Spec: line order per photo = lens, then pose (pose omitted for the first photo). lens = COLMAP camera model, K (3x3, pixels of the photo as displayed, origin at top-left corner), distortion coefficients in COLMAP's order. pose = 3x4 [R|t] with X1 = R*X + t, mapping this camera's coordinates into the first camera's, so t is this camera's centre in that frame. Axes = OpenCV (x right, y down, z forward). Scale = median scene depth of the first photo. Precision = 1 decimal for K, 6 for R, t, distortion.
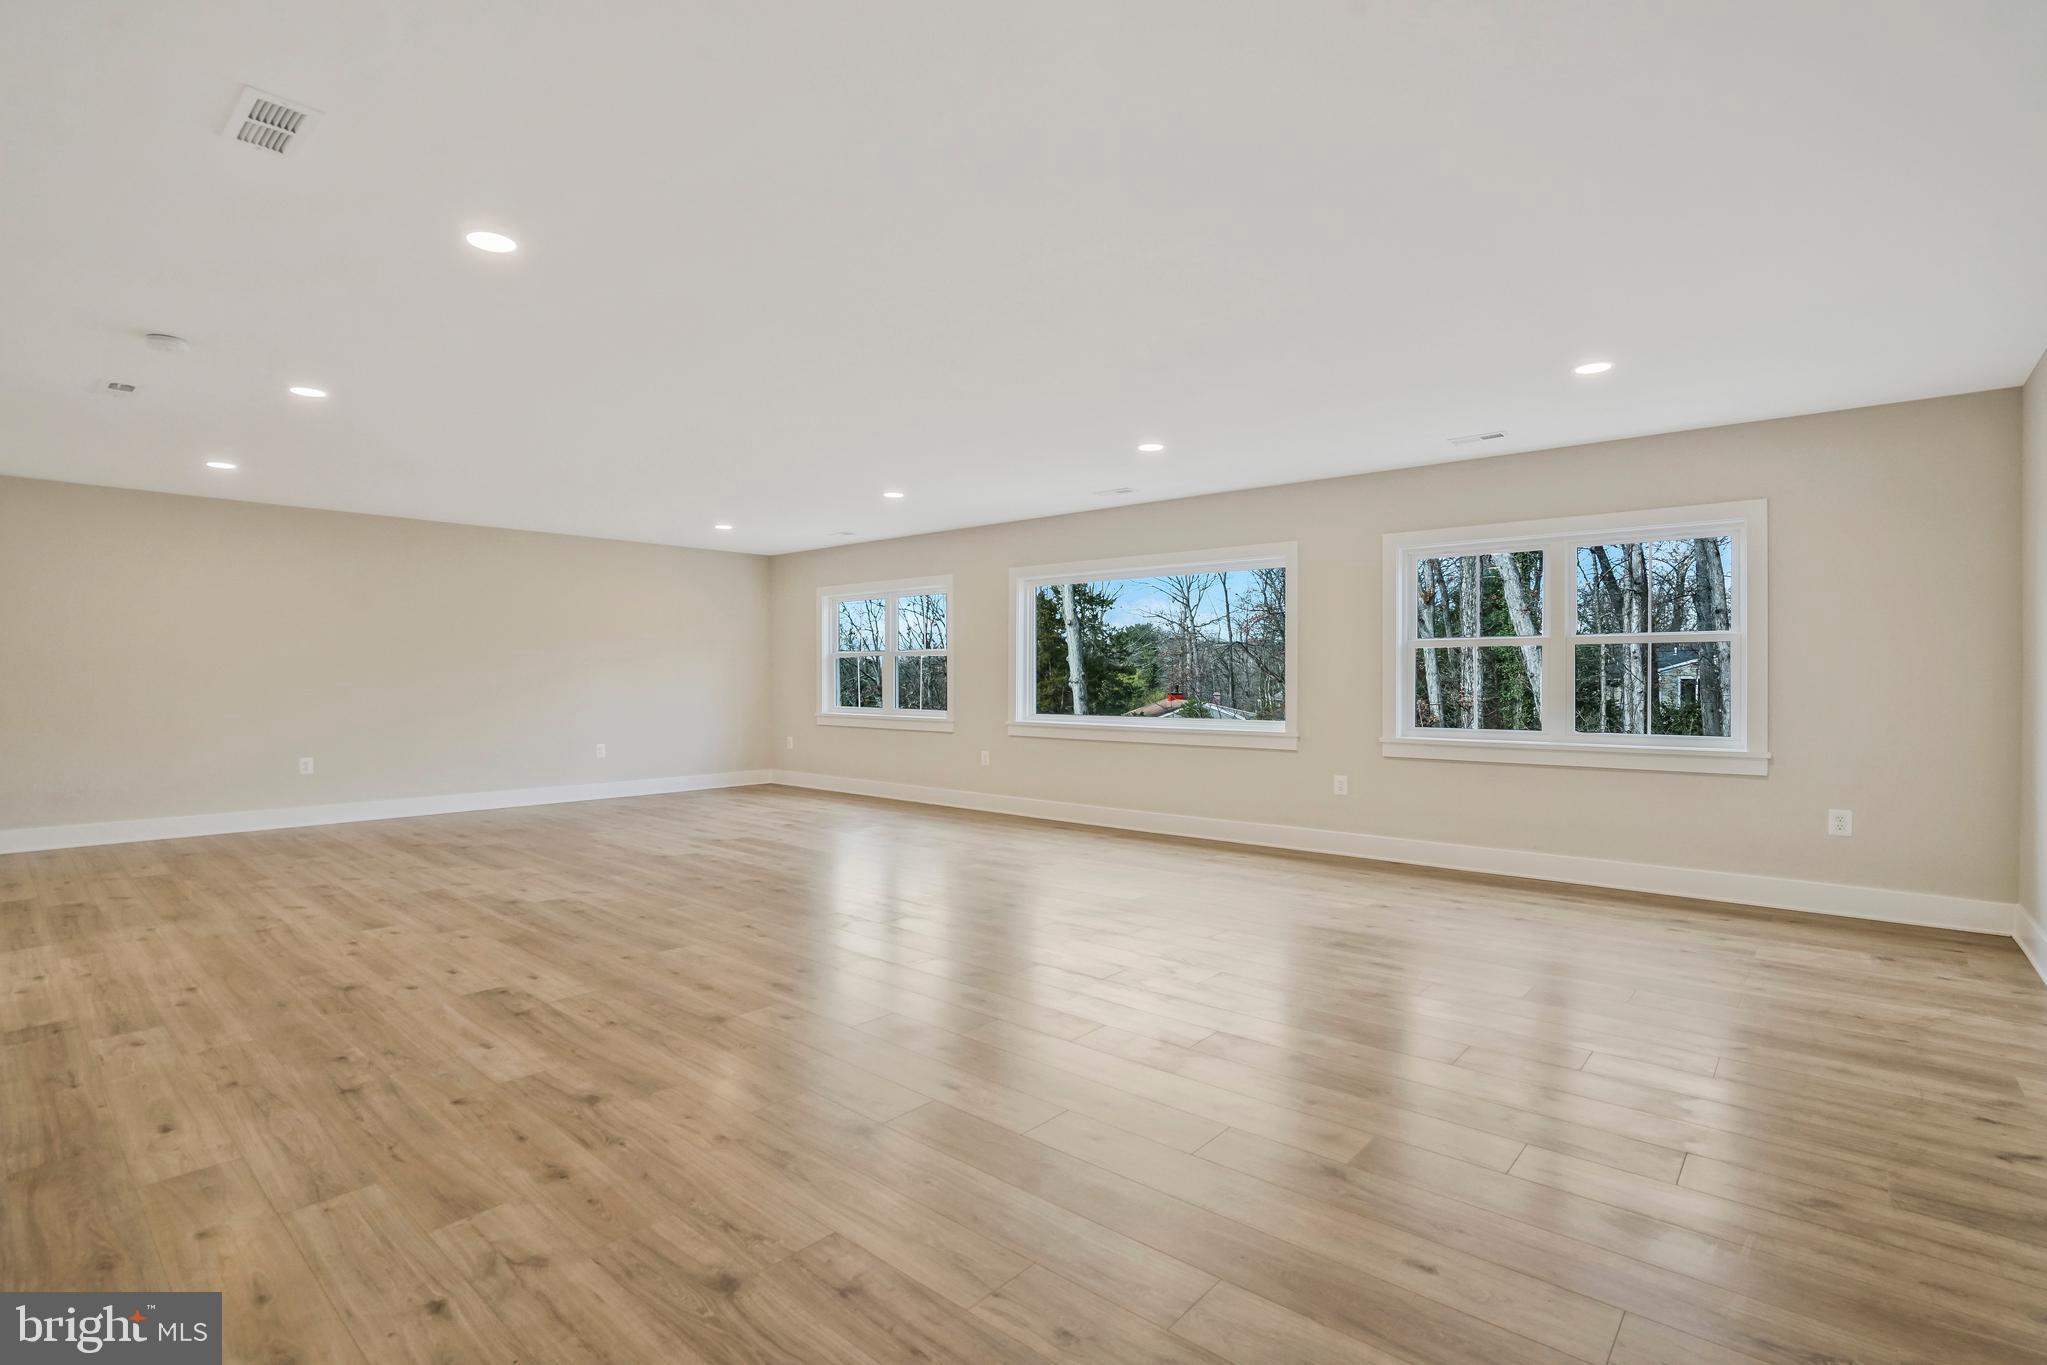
lens RADIAL K [[947.5, 0, 1033.3], [0, 947.5, 674.5], [0, 0, 1]] dist [-0.018281, 0.003512]
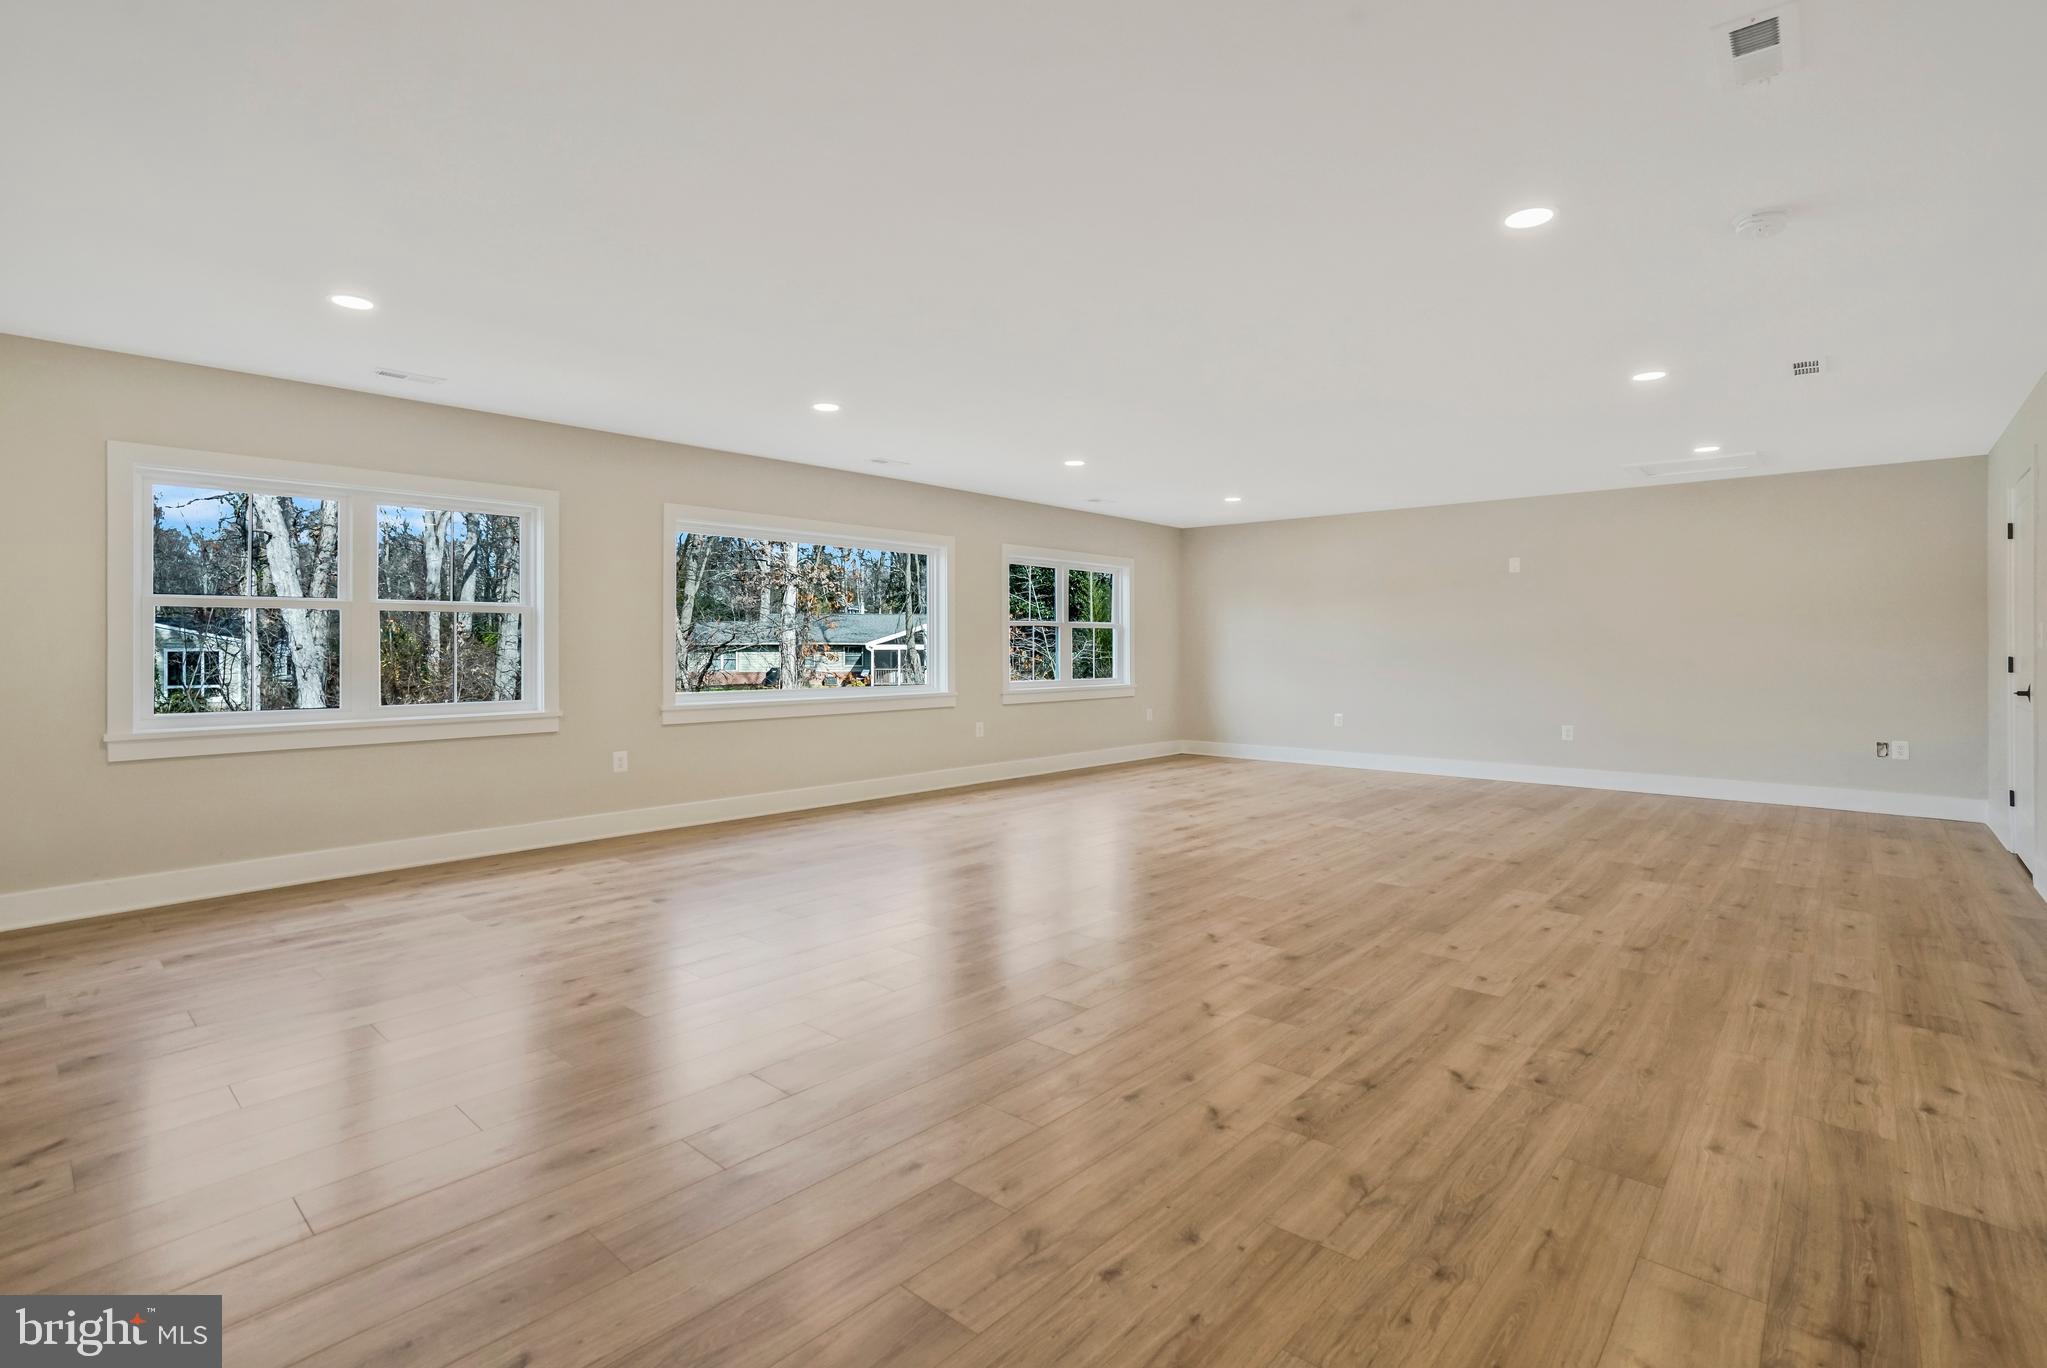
lens RADIAL K [[947.5, 0, 1028.0], [0, 947.5, 672.2], [0, 0, 1]] dist [-0.018281, 0.003512]
pose [[0.007254, -0.026668, 0.999618, -1.194343], [-0.000744, 0.999644, 0.026674, 0.003076], [-0.999973, -0.000938, 0.007231, 1.131009]]
